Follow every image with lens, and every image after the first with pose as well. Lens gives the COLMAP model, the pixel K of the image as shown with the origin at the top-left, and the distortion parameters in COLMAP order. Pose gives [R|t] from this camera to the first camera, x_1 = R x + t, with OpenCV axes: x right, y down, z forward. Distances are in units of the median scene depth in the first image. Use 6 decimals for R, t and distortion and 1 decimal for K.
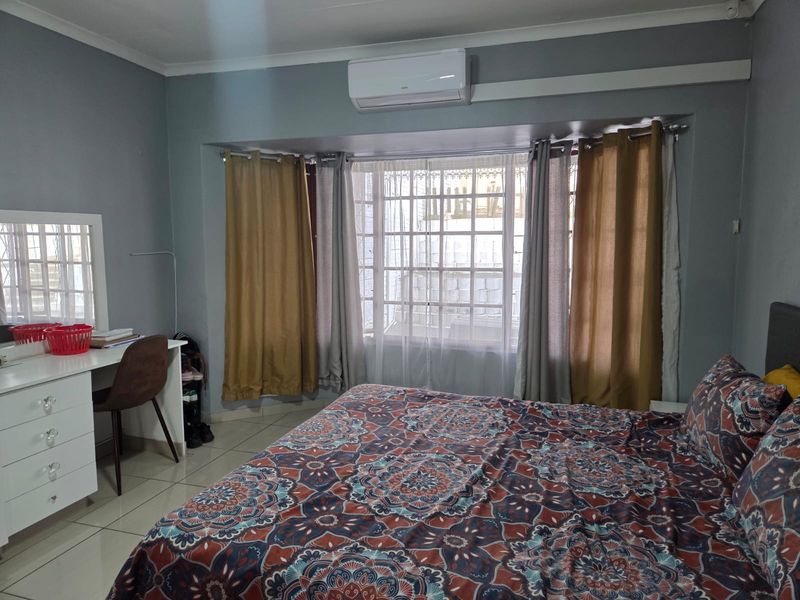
lens RADIAL K [[527.3, 0, 403.1], [0, 527.3, 297.9], [0, 0, 1]] dist [0.042530, -0.018596]
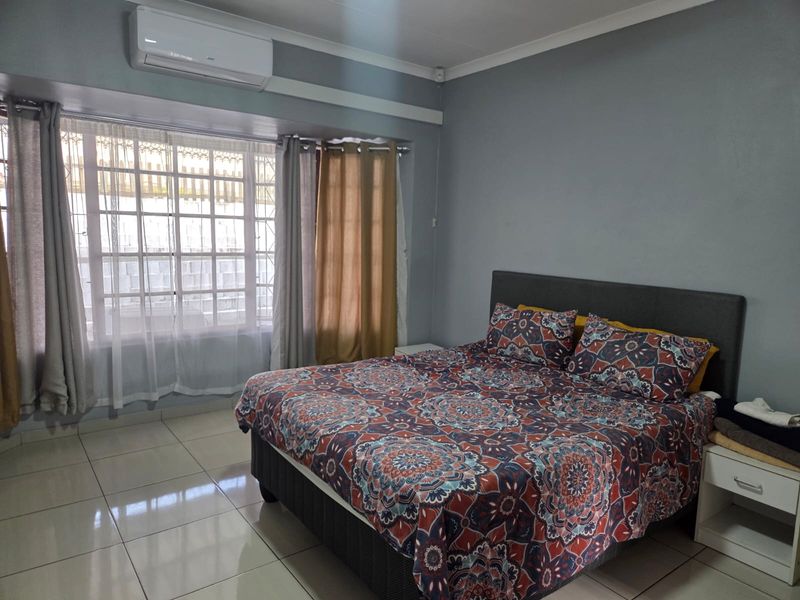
lens RADIAL K [[527.3, 0, 412.2], [0, 527.3, 302.0], [0, 0, 1]] dist [0.042530, -0.018596]
pose [[0.584826, -0.090190, 0.806129, -0.505505], [0.057126, 0.995911, 0.069979, -0.015177], [-0.809145, 0.005125, 0.587587, 0.145588]]
